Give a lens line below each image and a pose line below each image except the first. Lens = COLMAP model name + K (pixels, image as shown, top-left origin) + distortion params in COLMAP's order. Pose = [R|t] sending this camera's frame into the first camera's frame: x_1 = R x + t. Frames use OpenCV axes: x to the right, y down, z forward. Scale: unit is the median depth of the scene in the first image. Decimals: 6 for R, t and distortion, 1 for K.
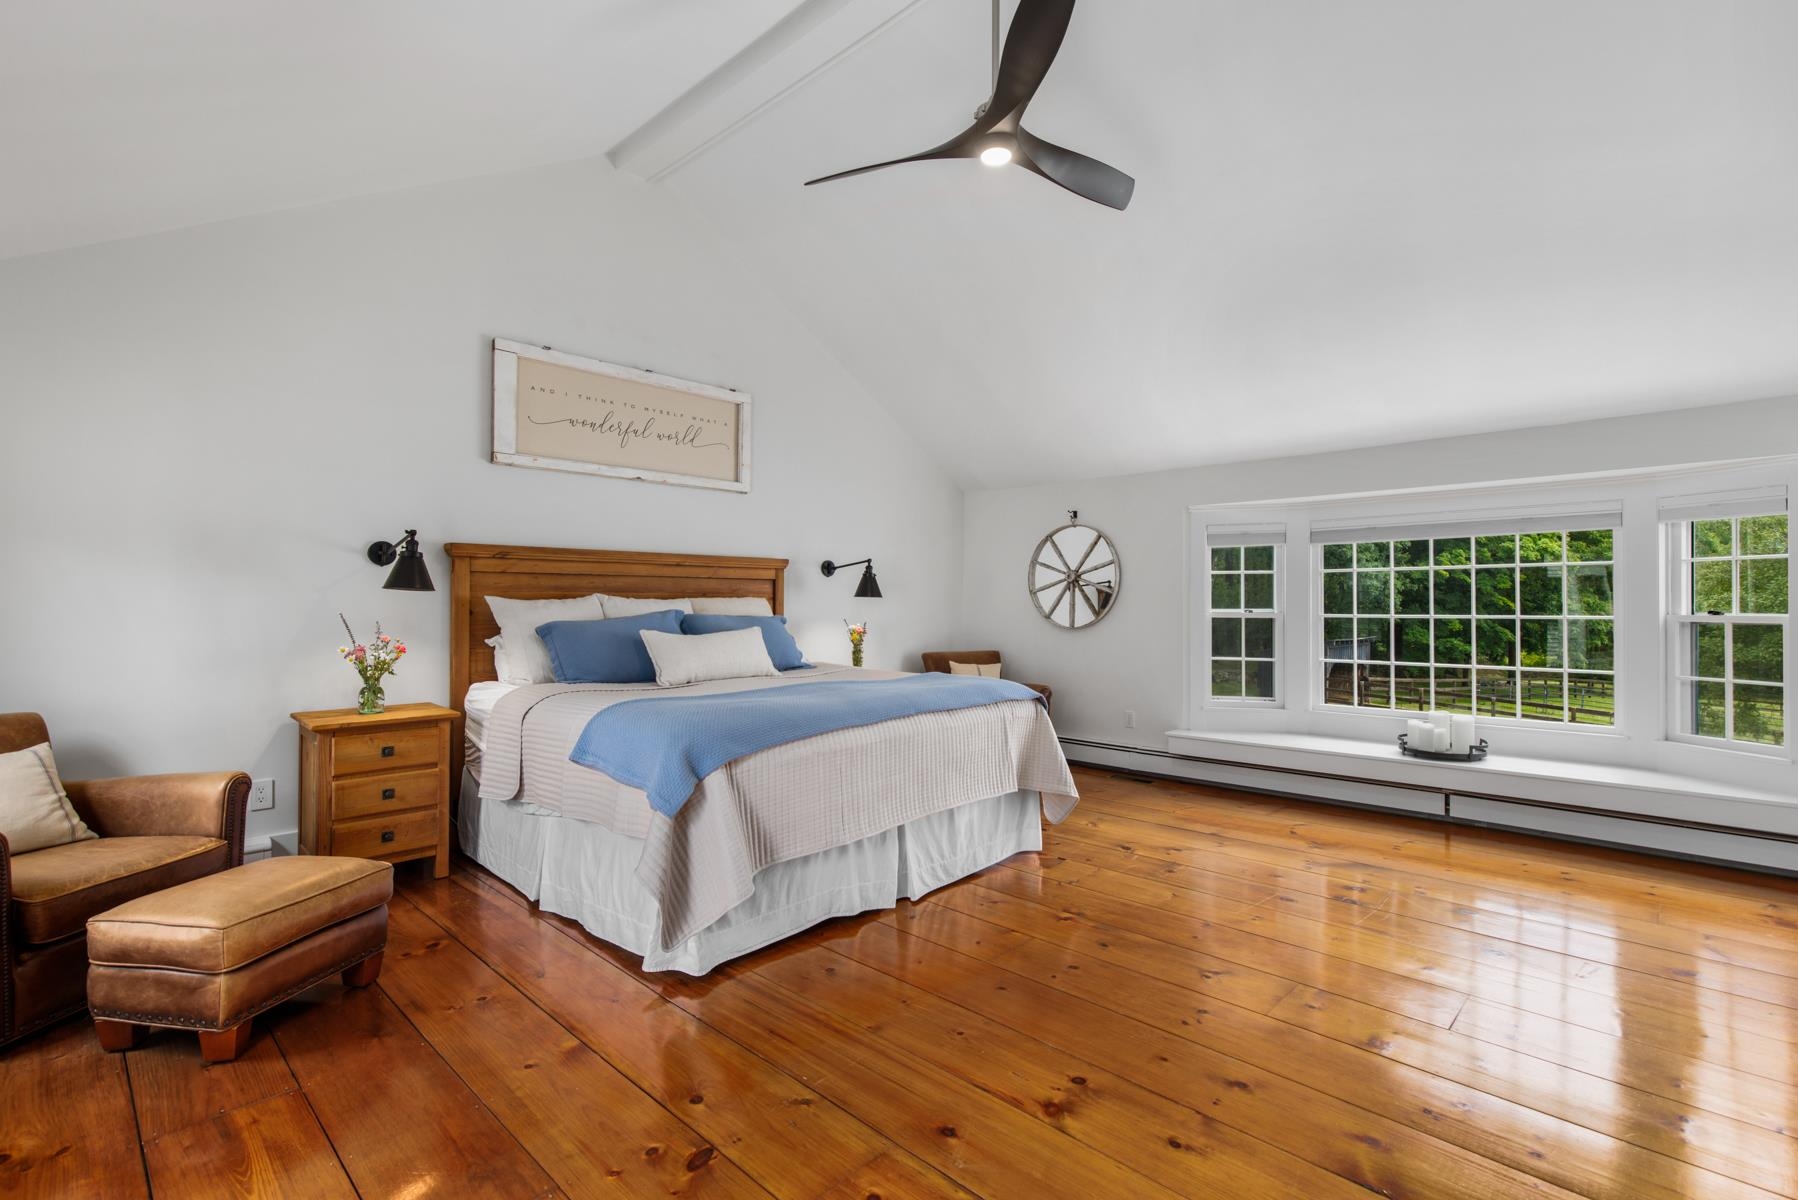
lens RADIAL K [[829.1, 0, 909.7], [0, 829.1, 591.7], [0, 0, 1]] dist [0.002916, -0.000146]
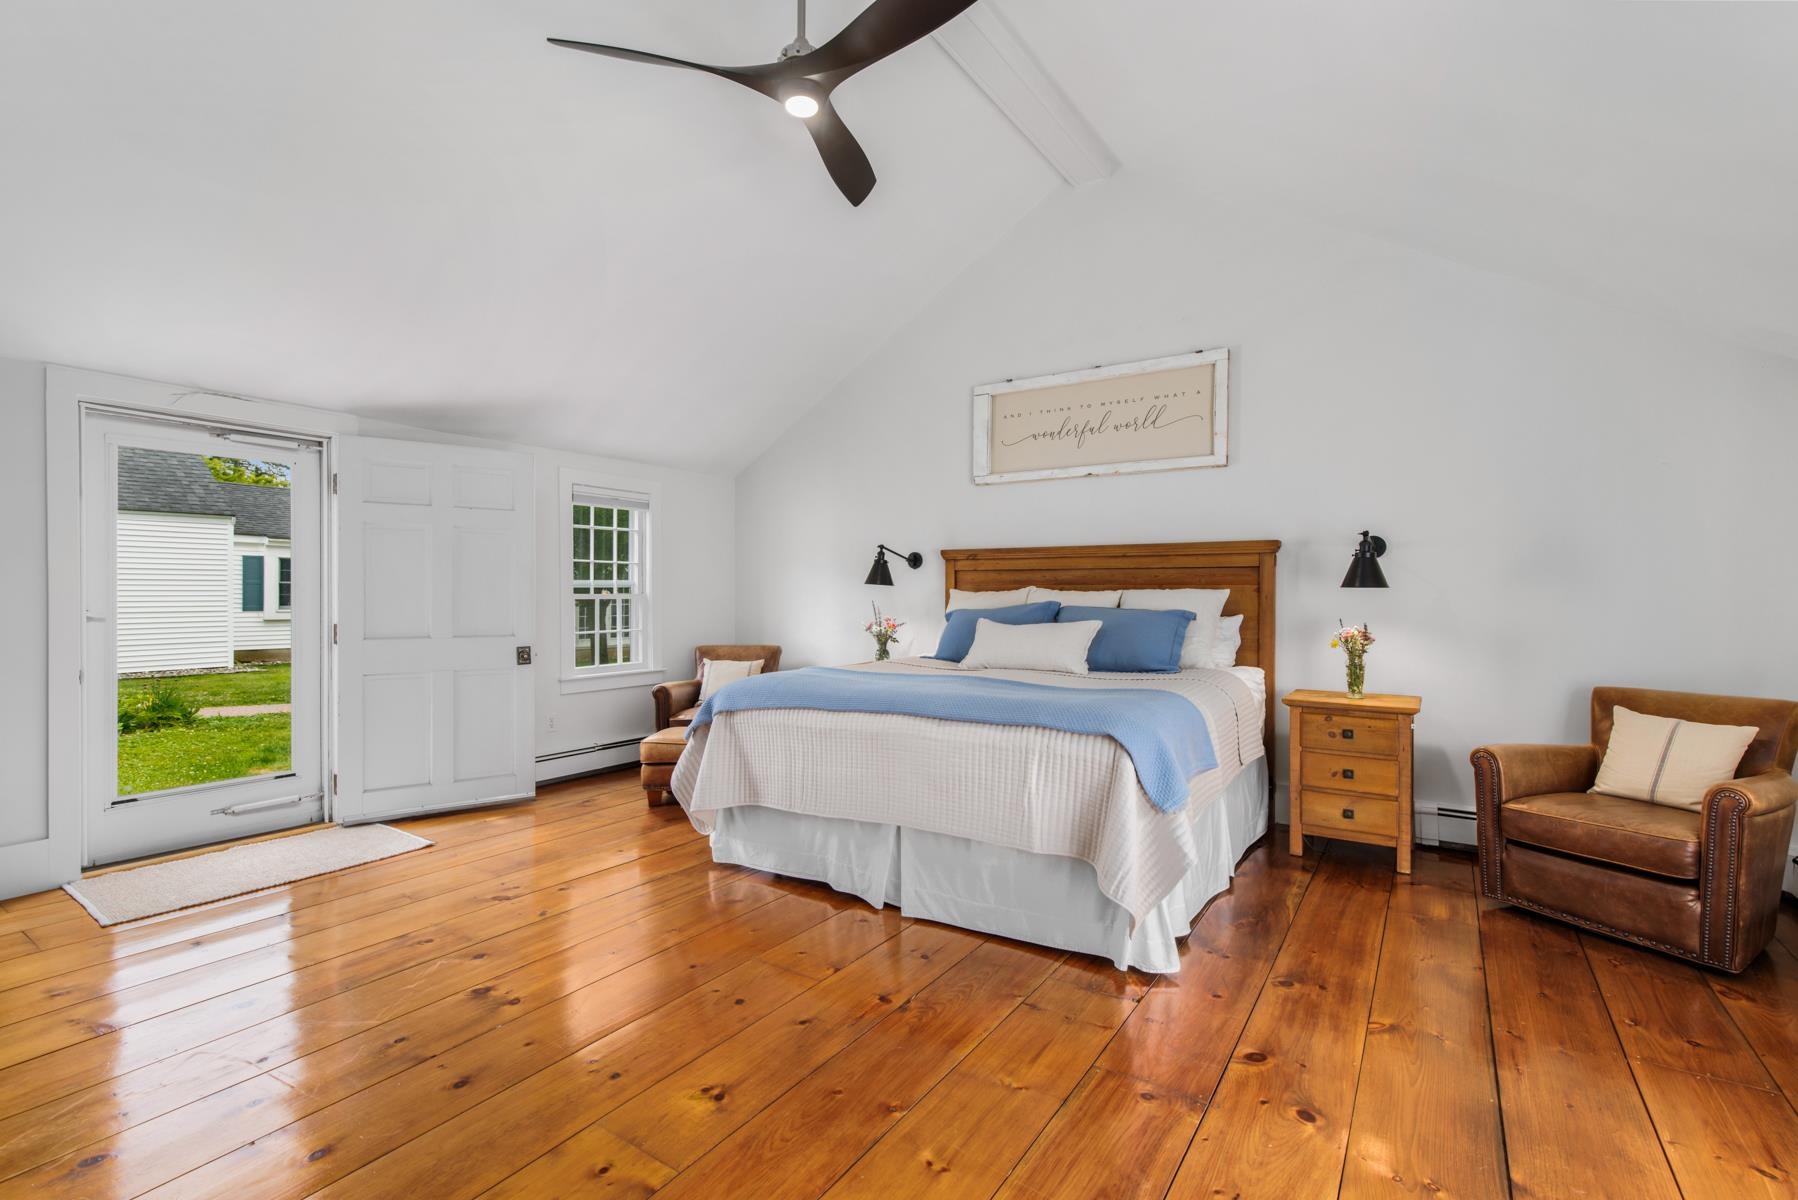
lens RADIAL K [[808.4, 0, 903.5], [0, 808.4, 595.2], [0, 0, 1]] dist [0.001652, -0.000009]
pose [[0.181334, 0.003608, -0.983415, 0.655621], [0.010950, 0.999924, 0.005687, 0.006062], [0.983361, -0.011799, 0.181281, 0.615696]]
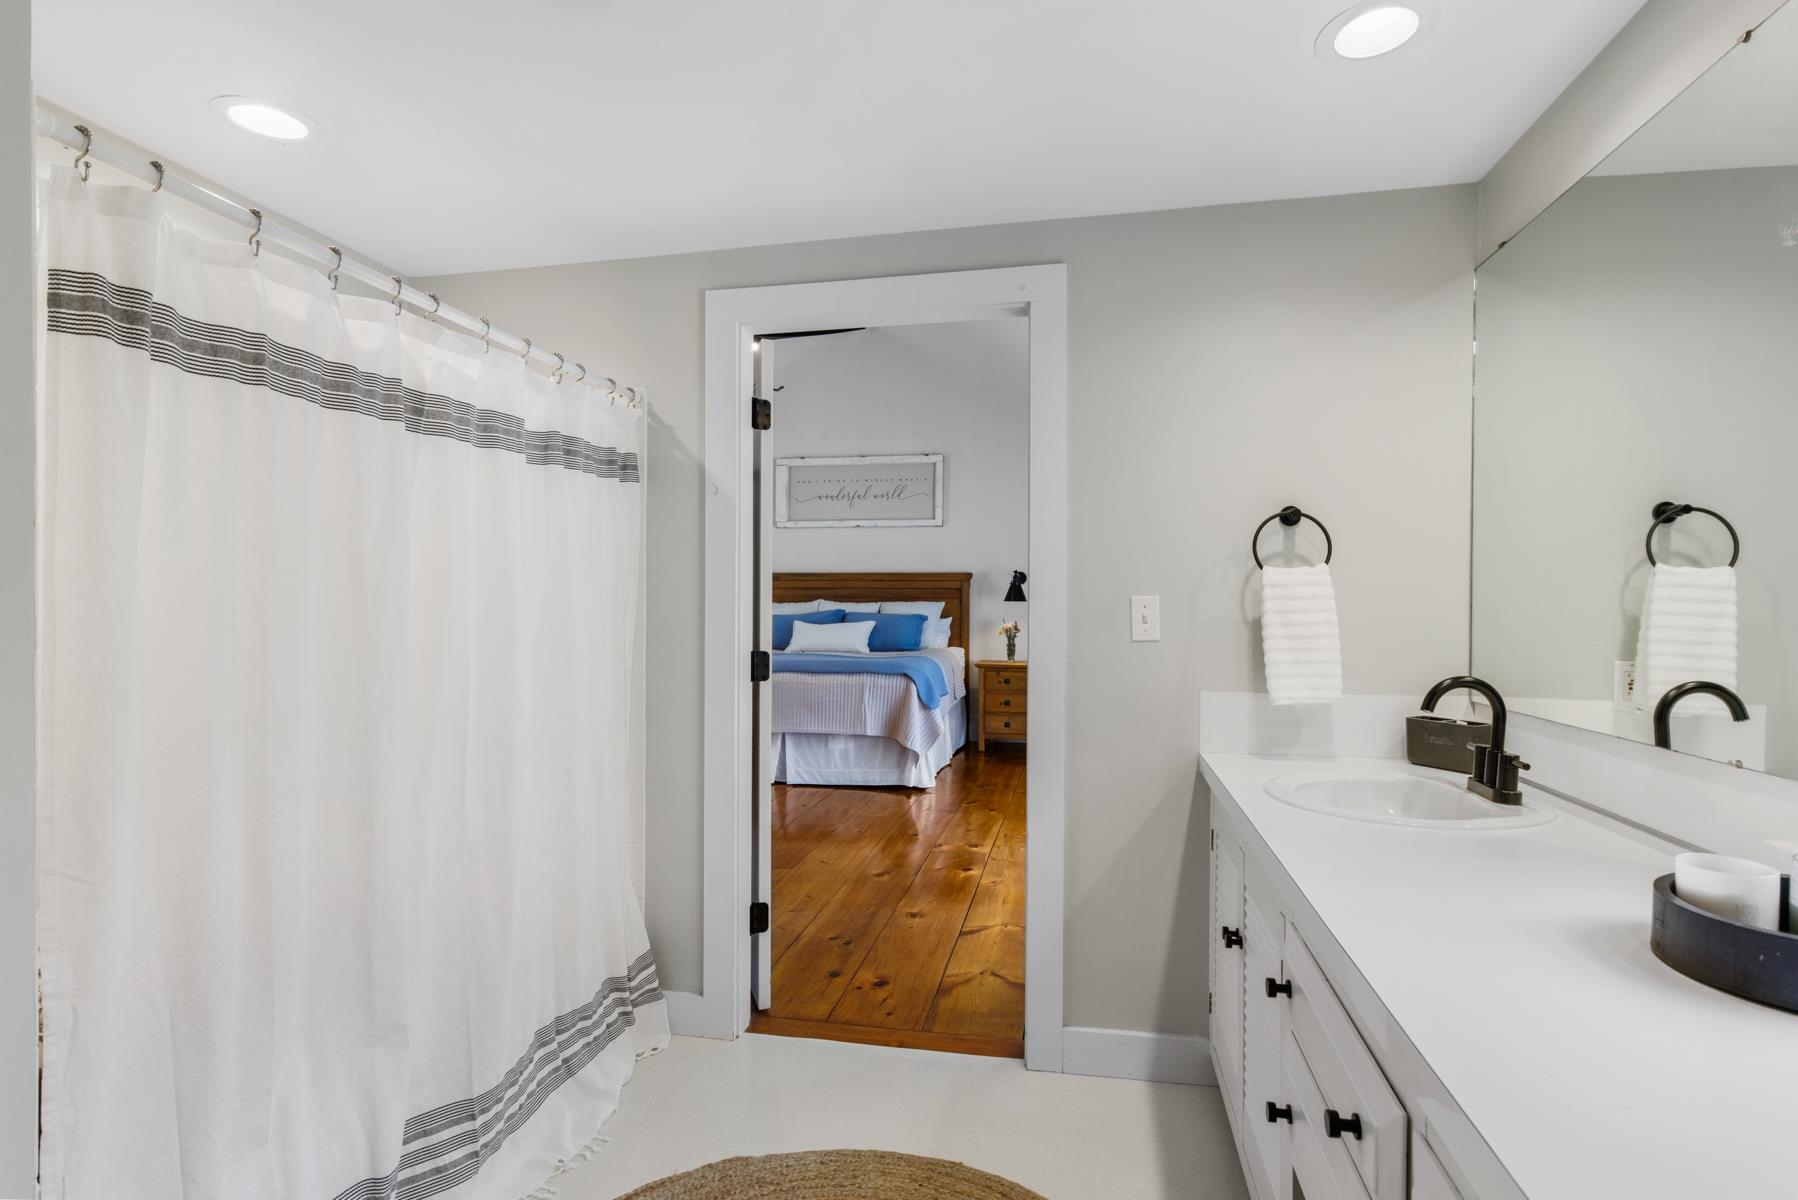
lens RADIAL K [[888.7, 0, 901.9], [0, 888.7, 598.7], [0, 0, 1]] dist [0.001336, 0.000004]
pose [[0.533296, 0.000177, -0.845928, 1.205993], [0.007561, 0.999959, 0.004976, -0.006328], [0.845895, -0.009049, 0.533273, 0.175244]]
